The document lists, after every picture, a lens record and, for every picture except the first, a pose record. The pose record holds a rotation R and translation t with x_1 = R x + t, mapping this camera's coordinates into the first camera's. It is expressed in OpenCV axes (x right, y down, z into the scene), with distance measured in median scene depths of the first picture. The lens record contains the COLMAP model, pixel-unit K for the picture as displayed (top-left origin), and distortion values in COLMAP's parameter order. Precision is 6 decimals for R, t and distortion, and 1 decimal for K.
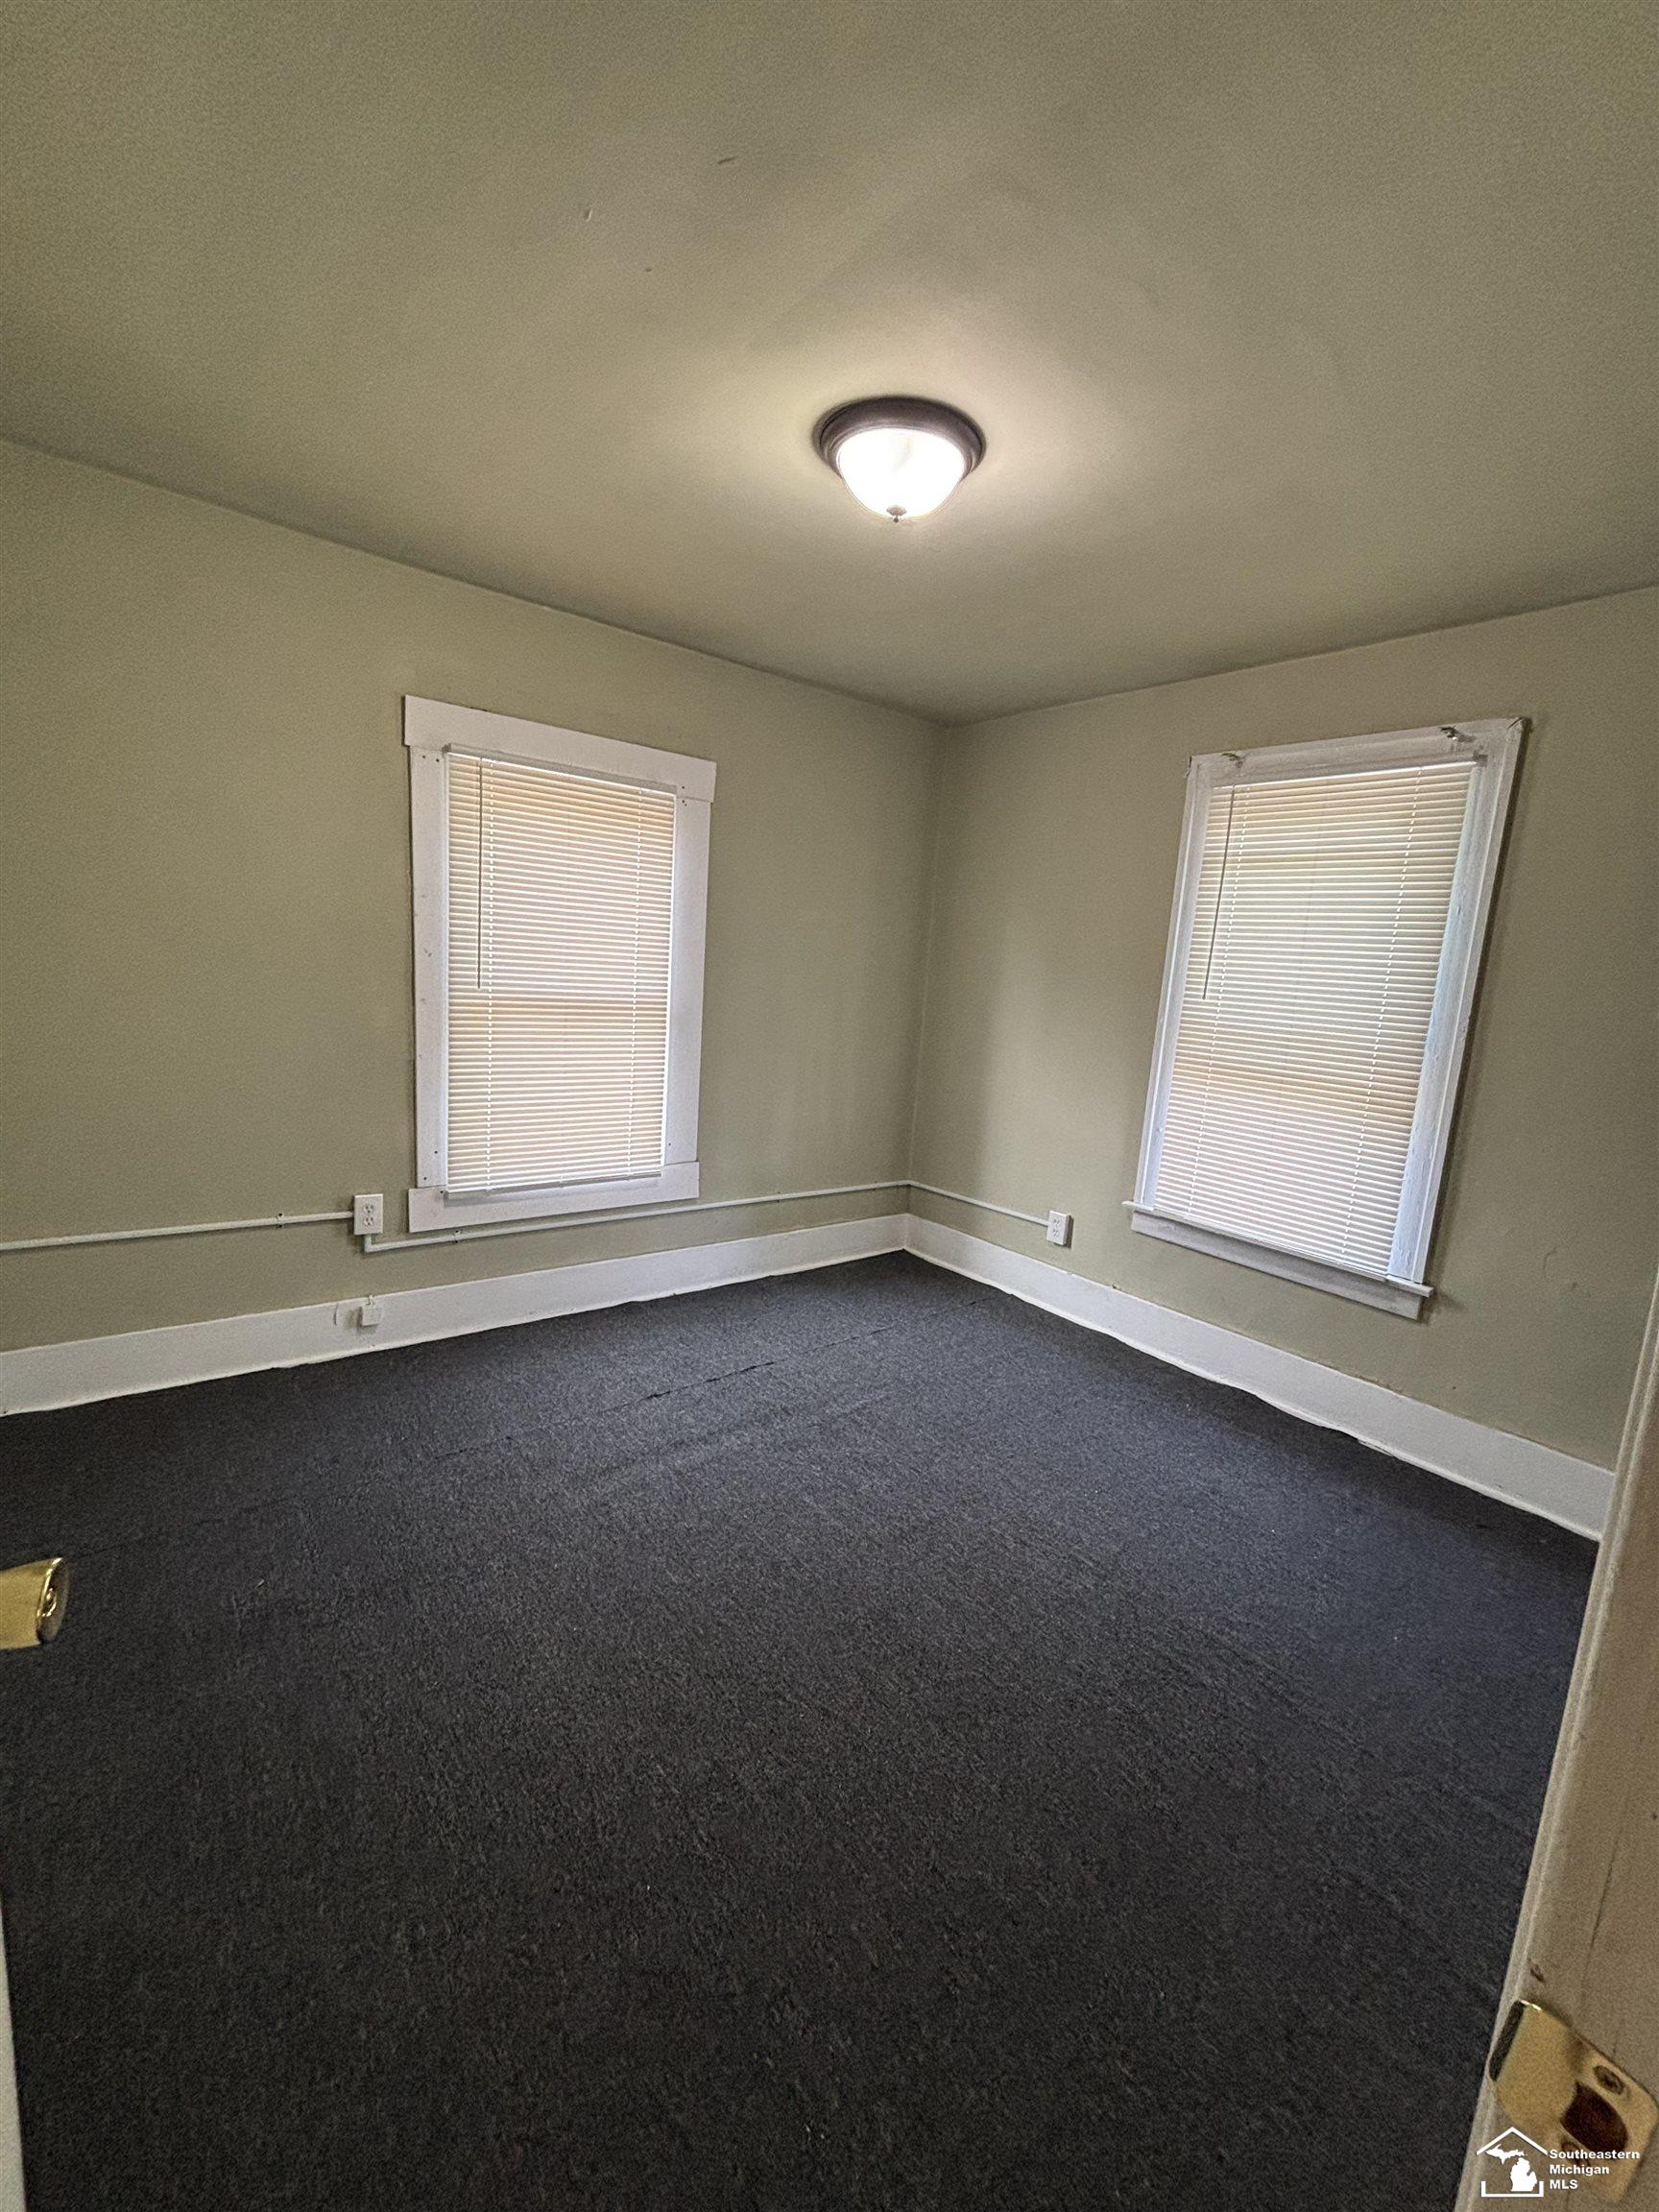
lens RADIAL K [[878.2, 0, 829.5], [0, 878.2, 1106.0], [0, 0, 1]] dist [-0.012348, -0.000090]
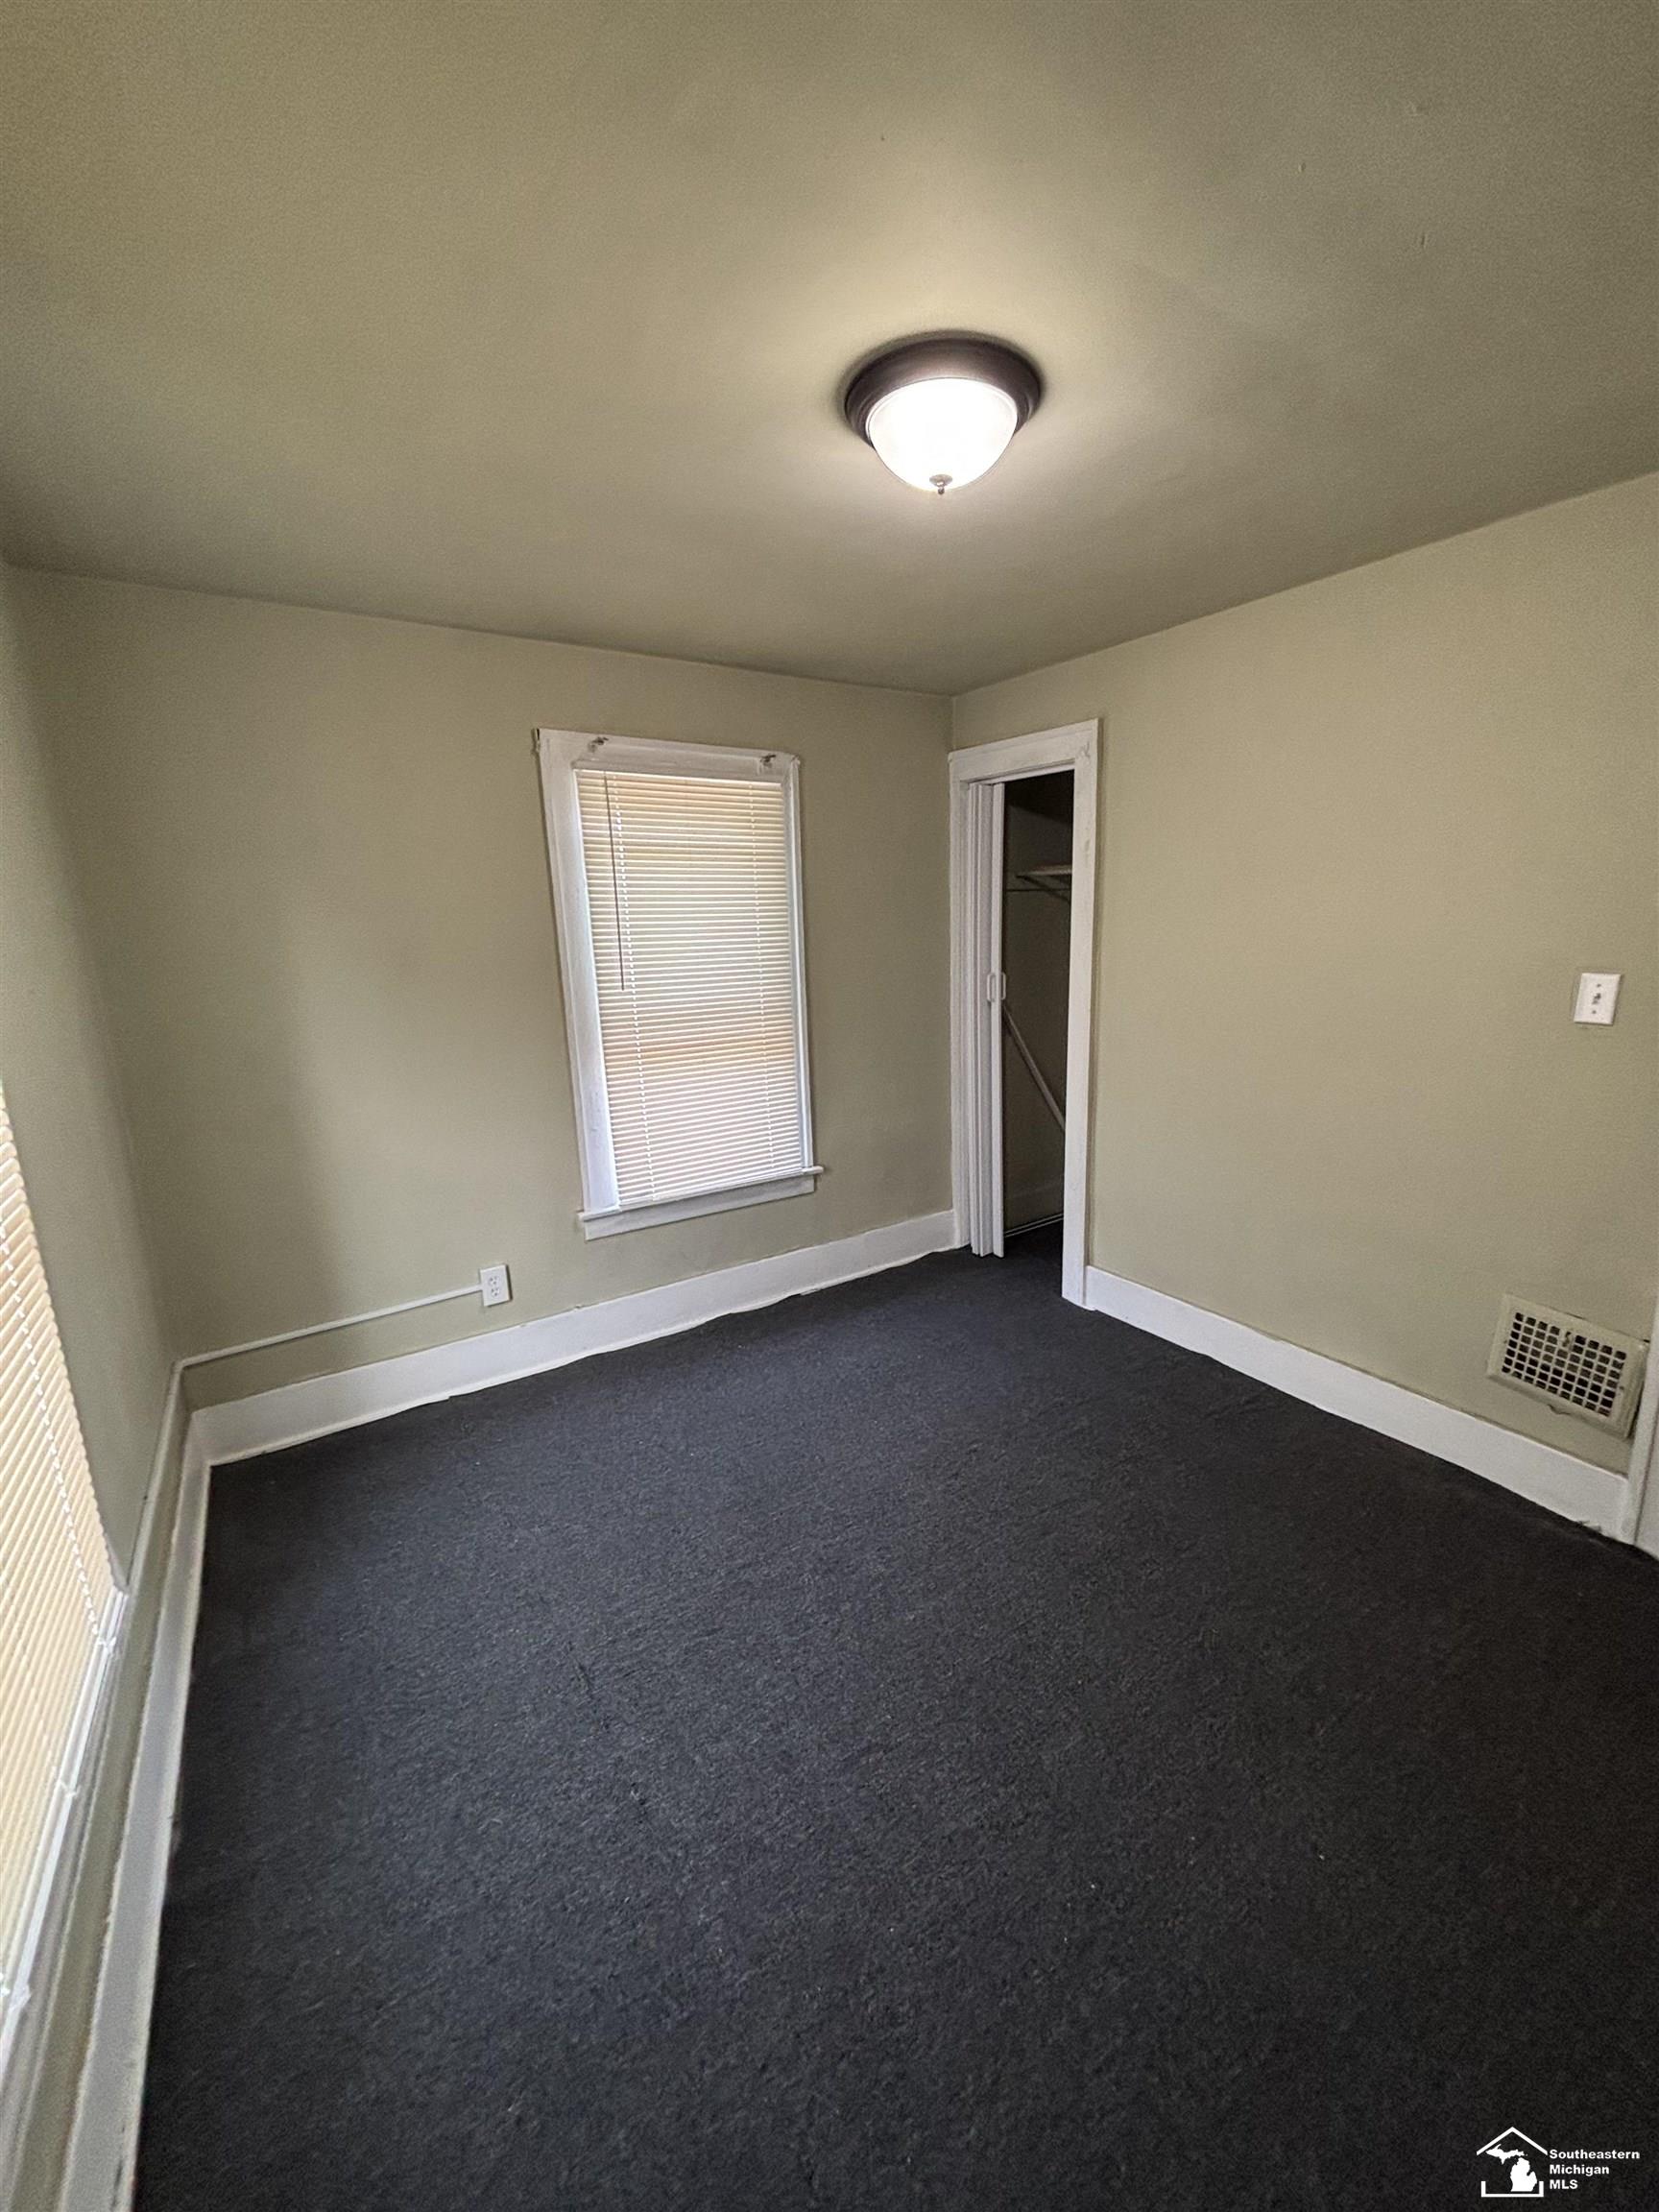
lens RADIAL K [[878.2, 0, 829.5], [0, 878.2, 1106.0], [0, 0, 1]] dist [-0.012348, -0.000090]
pose [[0.101329, -0.273033, 0.956653, -0.541181], [0.199893, 0.947579, 0.249271, -0.196475], [-0.974564, 0.165970, 0.150595, 0.640198]]
